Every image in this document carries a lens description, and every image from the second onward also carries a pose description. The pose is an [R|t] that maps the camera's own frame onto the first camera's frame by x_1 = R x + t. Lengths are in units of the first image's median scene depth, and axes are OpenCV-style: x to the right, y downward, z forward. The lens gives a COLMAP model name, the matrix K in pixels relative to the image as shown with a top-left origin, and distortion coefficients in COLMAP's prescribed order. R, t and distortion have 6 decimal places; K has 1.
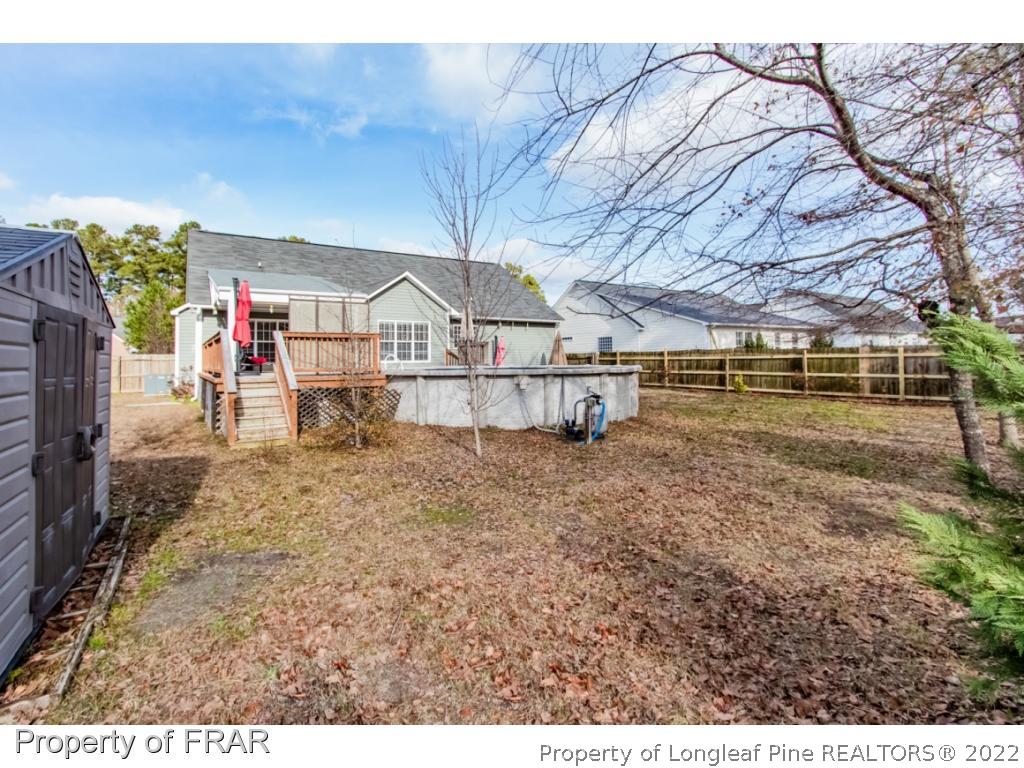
lens RADIAL K [[457.1, 0, 512.0], [0, 457.1, 384.0], [0, 0, 1]] dist [-0.000131, -0.000023]
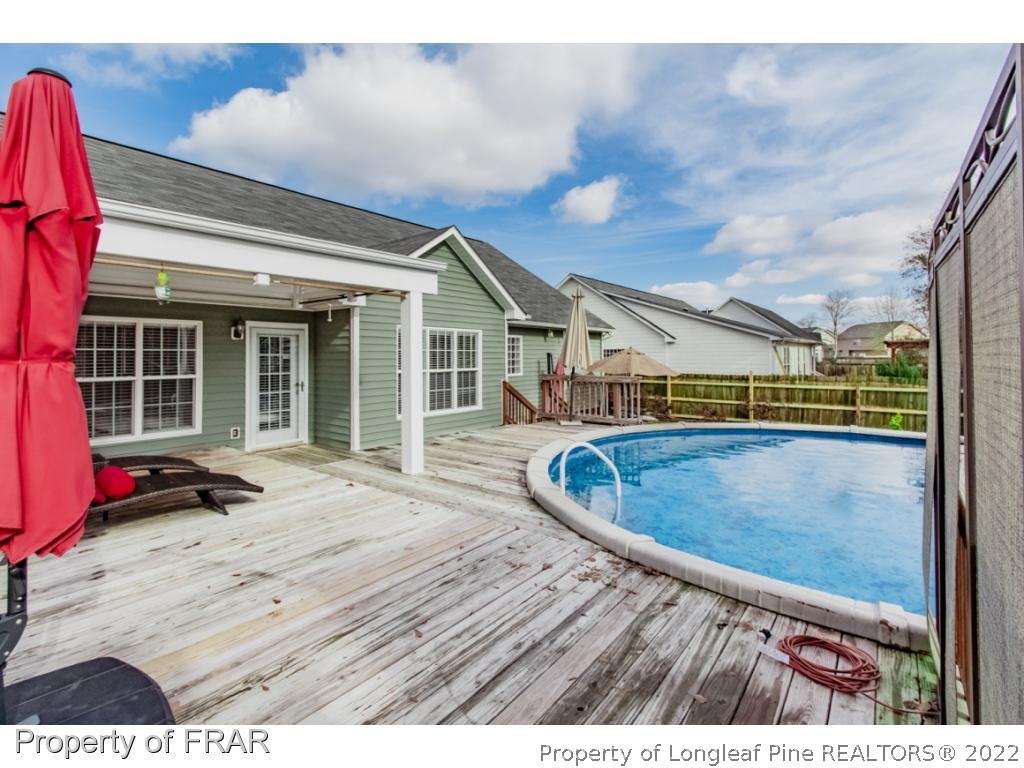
lens RADIAL K [[475.0, 0, 536.6], [0, 475.0, 381.4], [0, 0, 1]] dist [-0.001887, -0.000296]
pose [[0.956286, -0.003533, 0.292413, -0.250771], [0.006135, 0.999949, -0.007980, -0.066765], [-0.292370, 0.009425, 0.956259, 0.423567]]
